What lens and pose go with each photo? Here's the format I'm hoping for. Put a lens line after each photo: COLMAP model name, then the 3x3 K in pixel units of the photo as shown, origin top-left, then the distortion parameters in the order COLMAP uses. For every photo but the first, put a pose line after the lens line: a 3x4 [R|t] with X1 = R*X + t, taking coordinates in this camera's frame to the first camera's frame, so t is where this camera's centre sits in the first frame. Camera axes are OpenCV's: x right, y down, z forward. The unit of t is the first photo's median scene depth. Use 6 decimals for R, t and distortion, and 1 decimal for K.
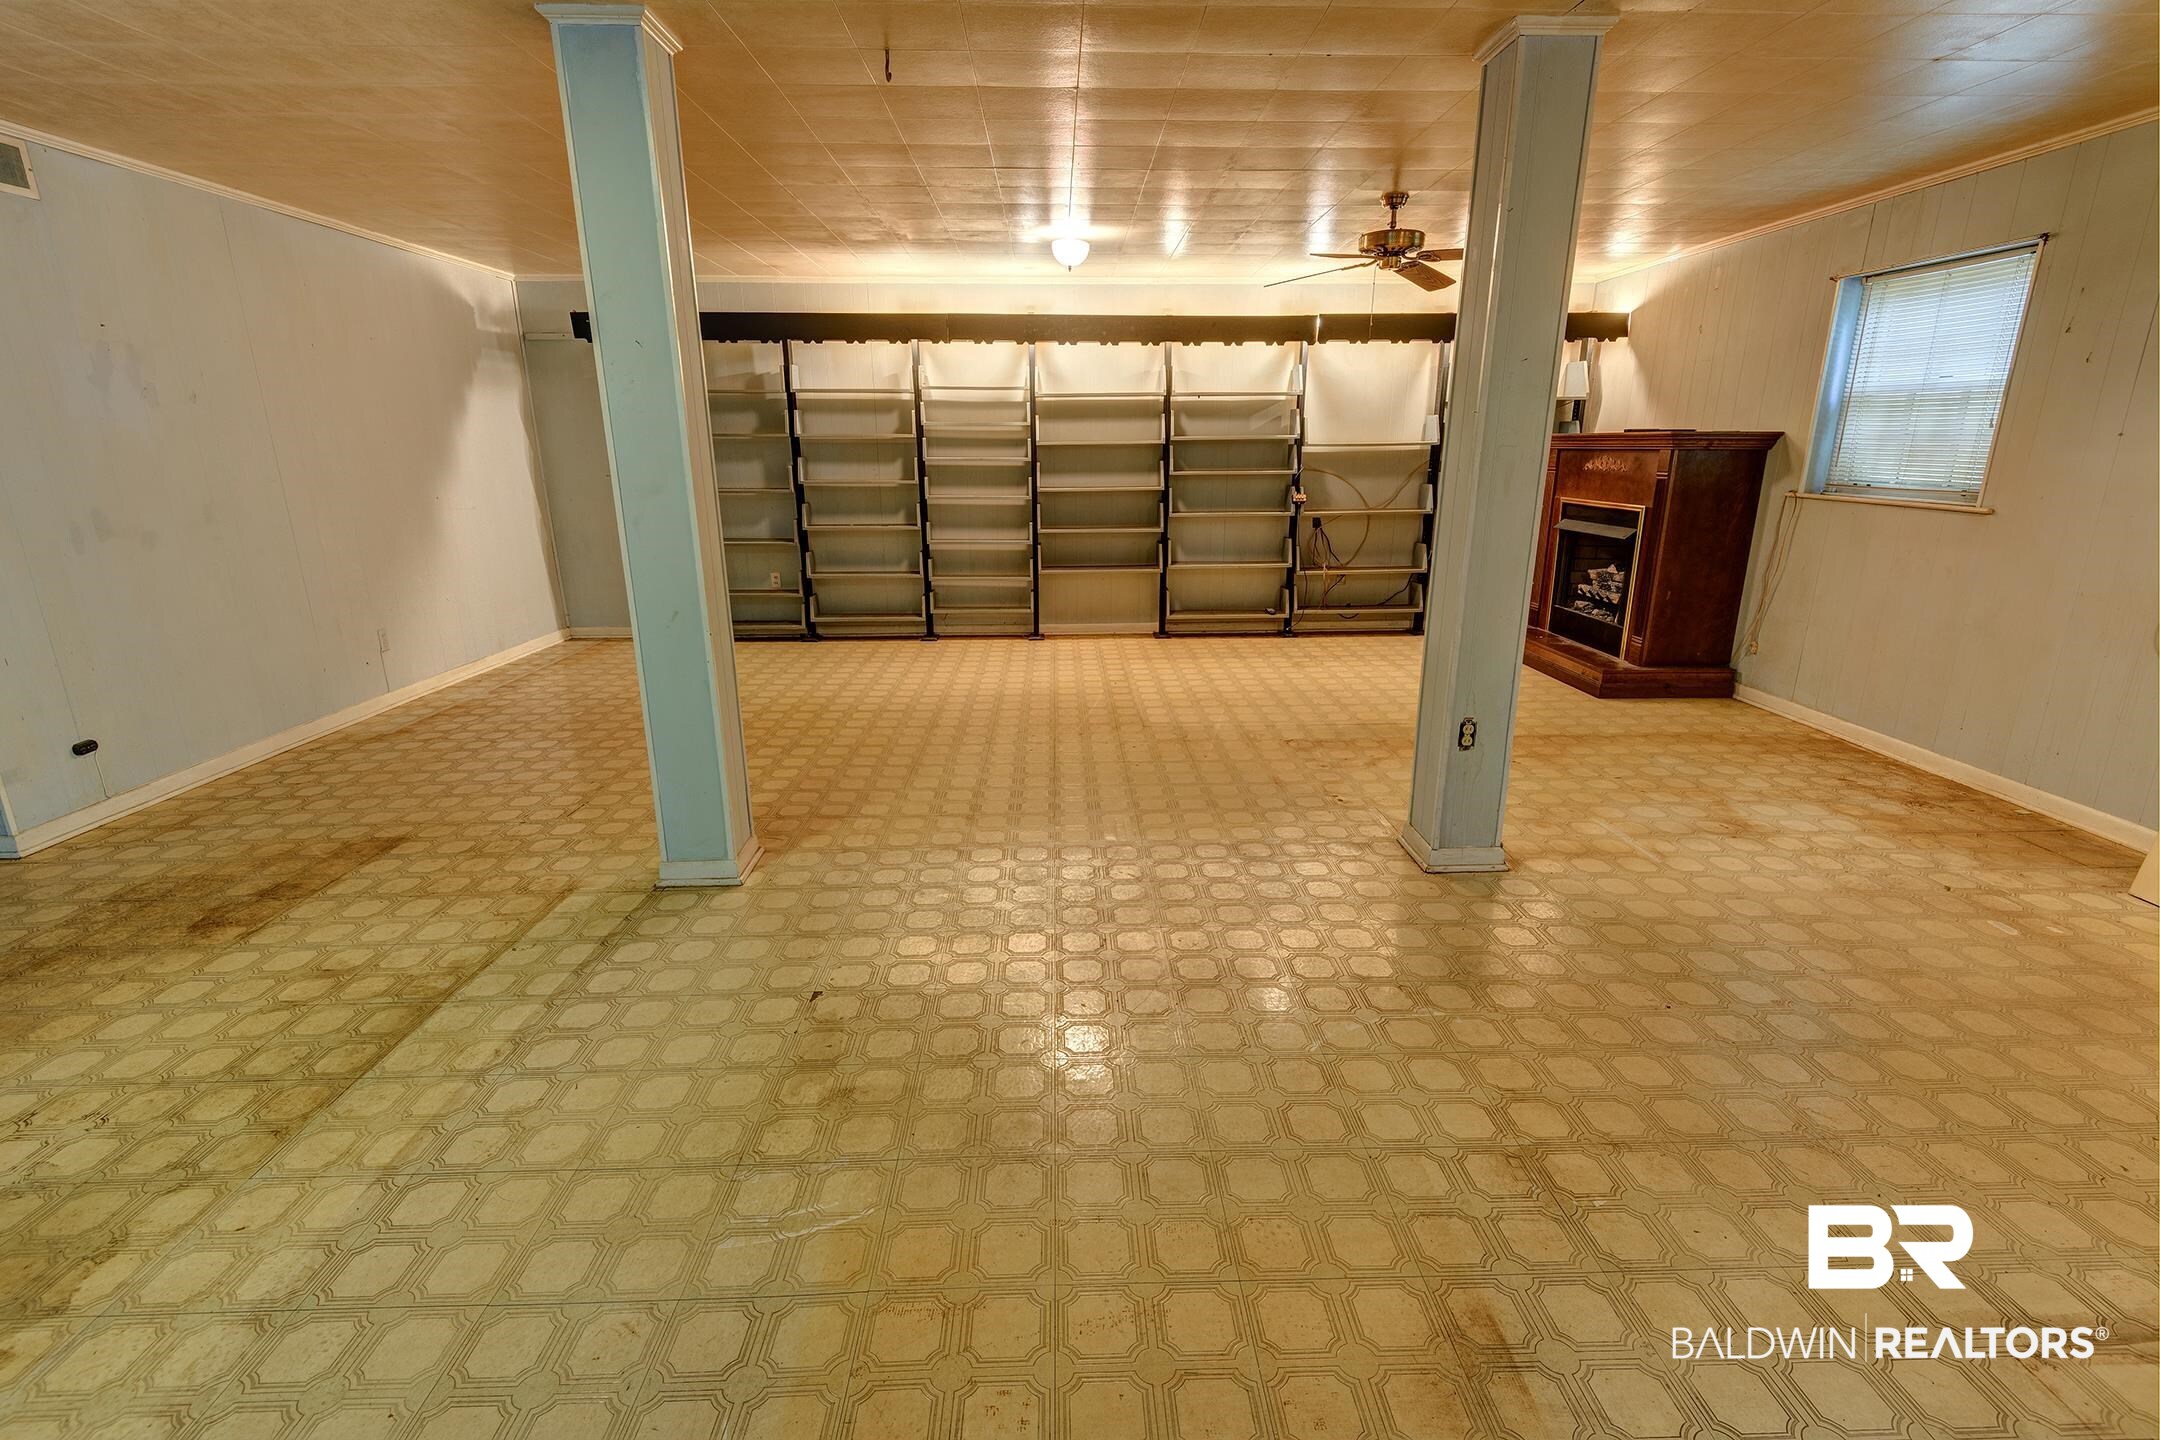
lens RADIAL K [[975.5, 0, 1089.3], [0, 975.5, 721.3], [0, 0, 1]] dist [0.042076, -0.028043]
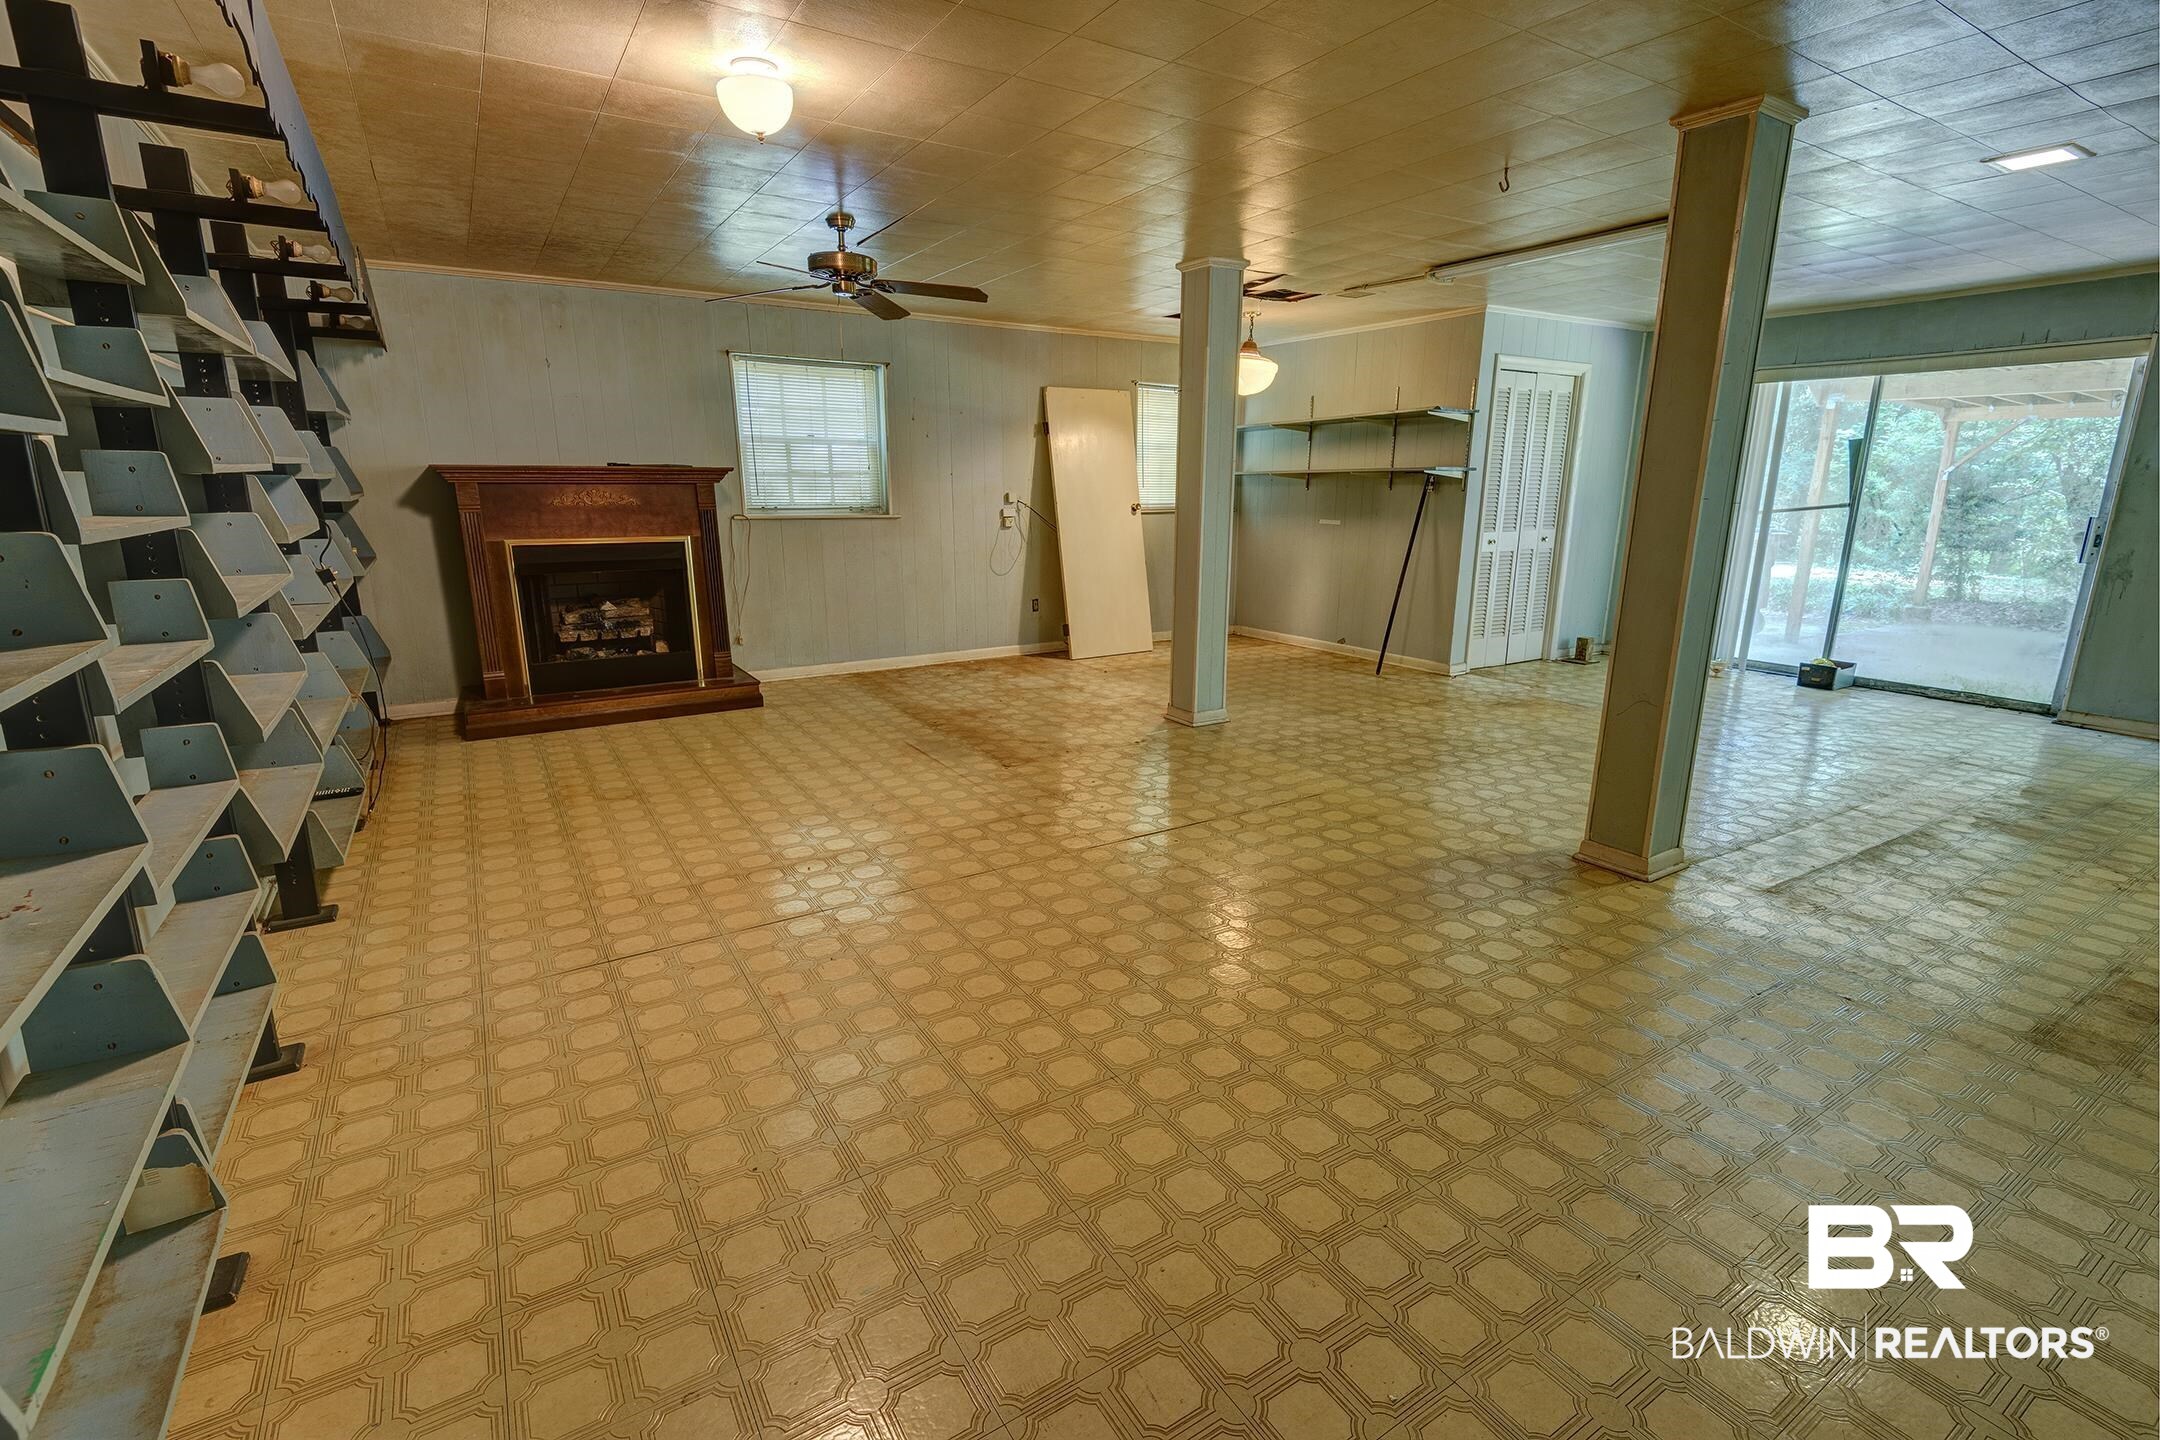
lens RADIAL K [[970.1, 0, 1087.0], [0, 970.1, 714.6], [0, 0, 1]] dist [0.024399, -0.016130]
pose [[-0.506852, -0.204549, 0.837413, -0.994623], [0.235734, 0.901522, 0.362889, -0.555220], [-0.829175, 0.381337, -0.408719, 1.961216]]
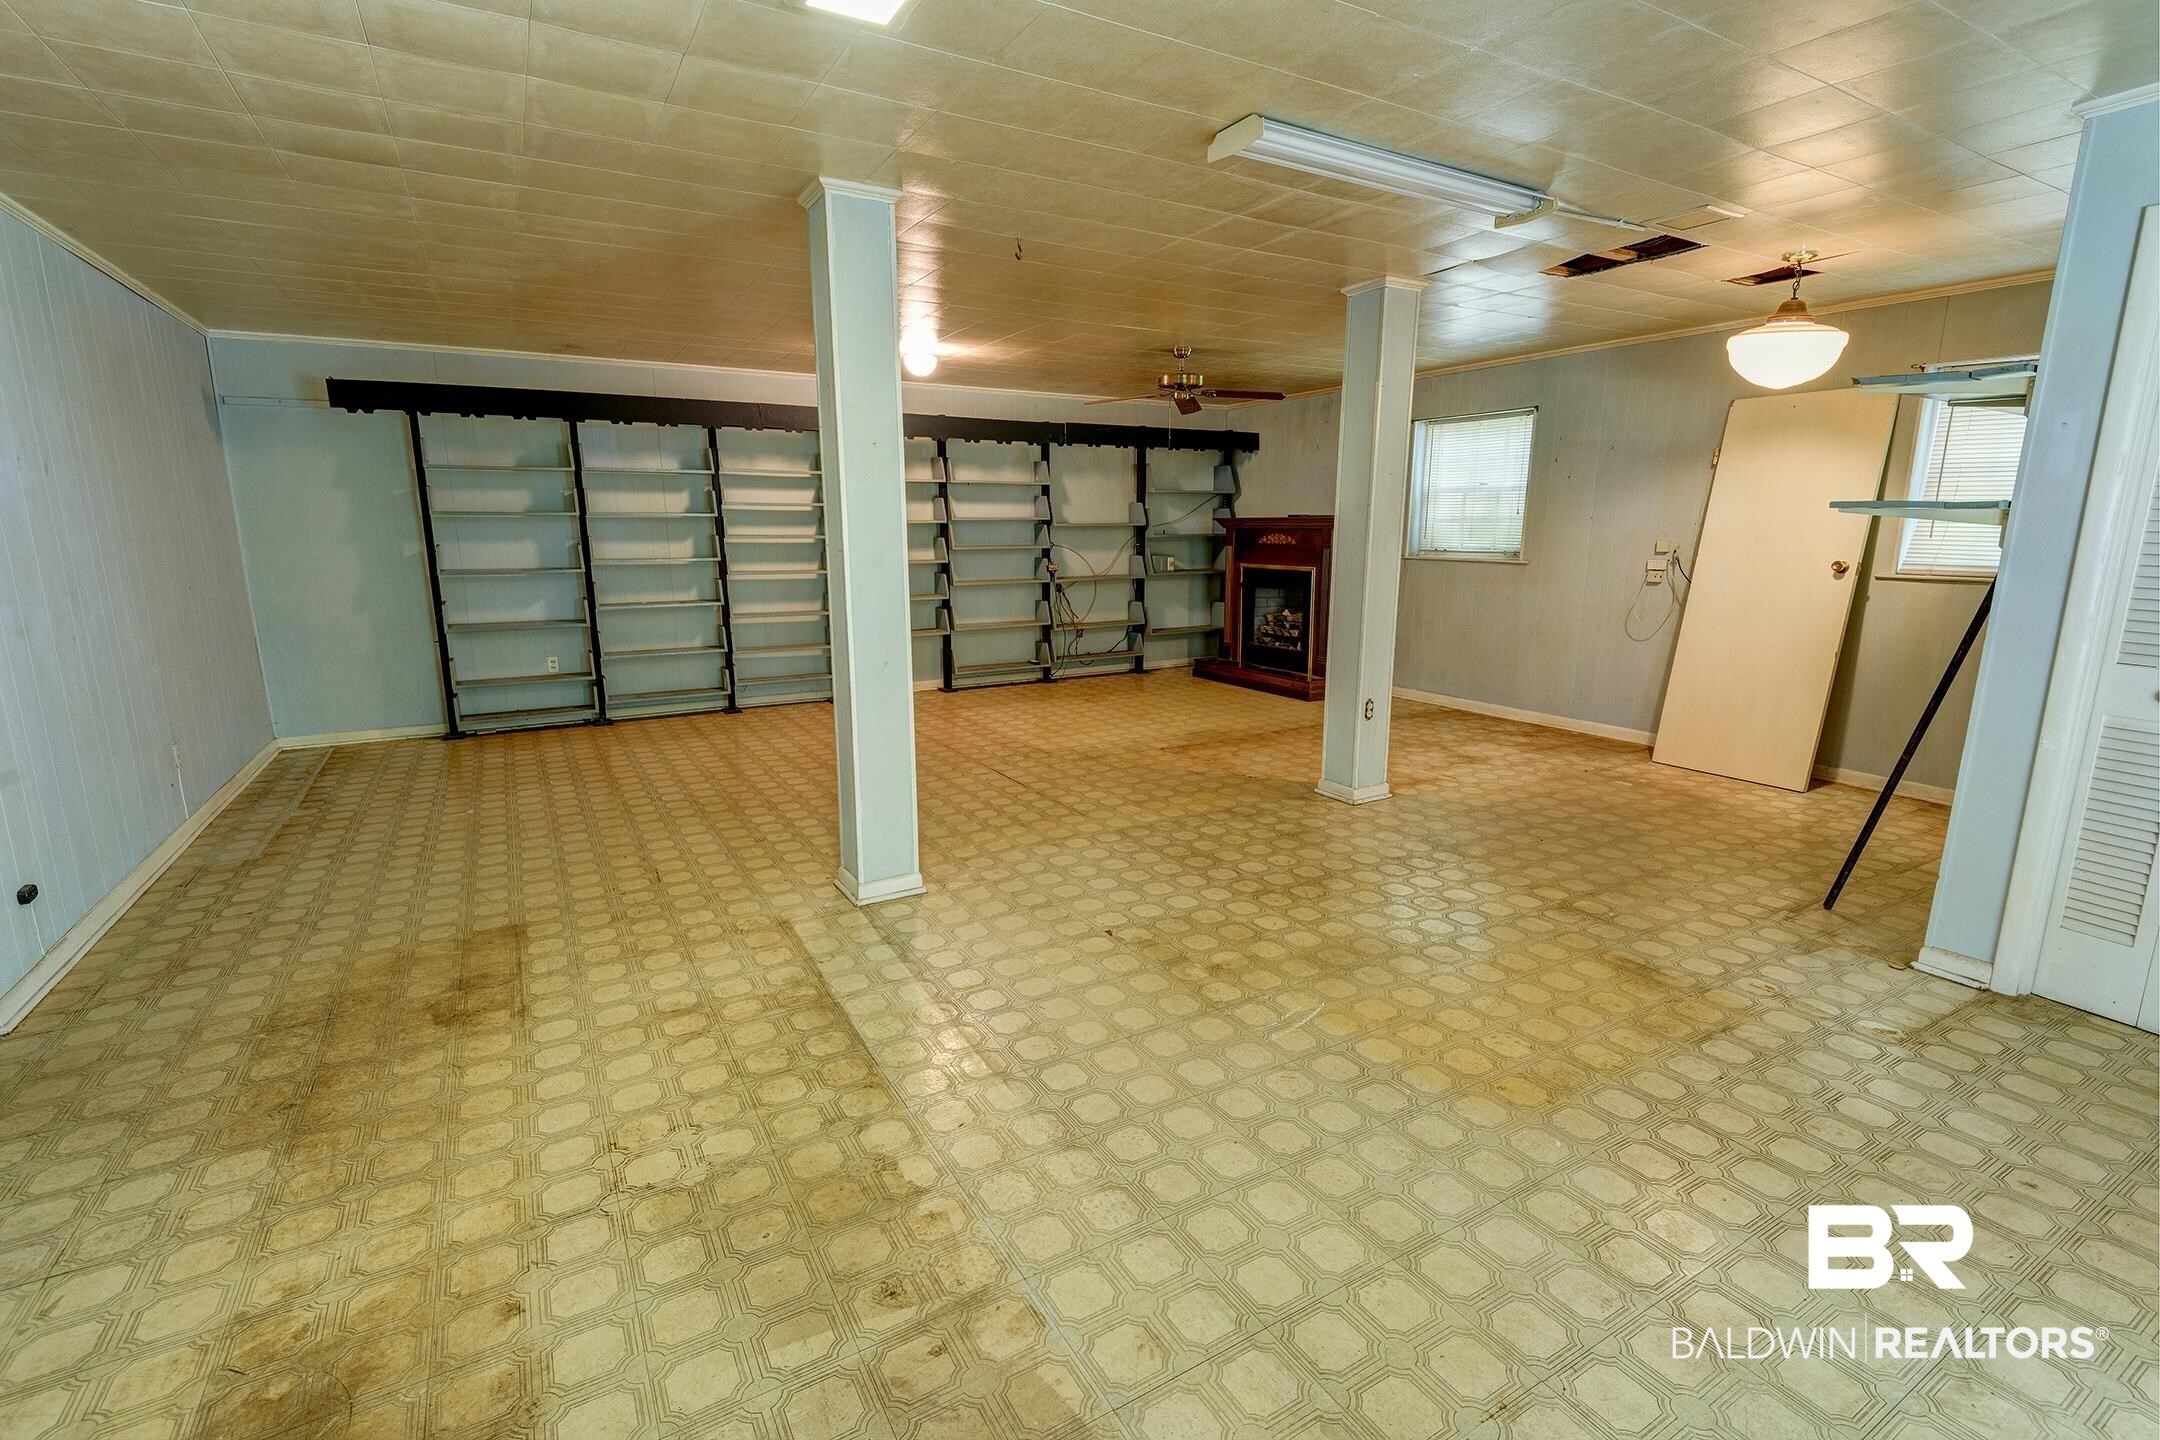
lens RADIAL K [[975.5, 0, 1089.3], [0, 975.5, 721.3], [0, 0, 1]] dist [0.042076, -0.028043]
pose [[0.876472, -0.095518, 0.471883, -0.720433], [0.131683, 0.990309, -0.044129, 0.041765], [-0.463095, 0.100817, 0.880556, -0.142138]]
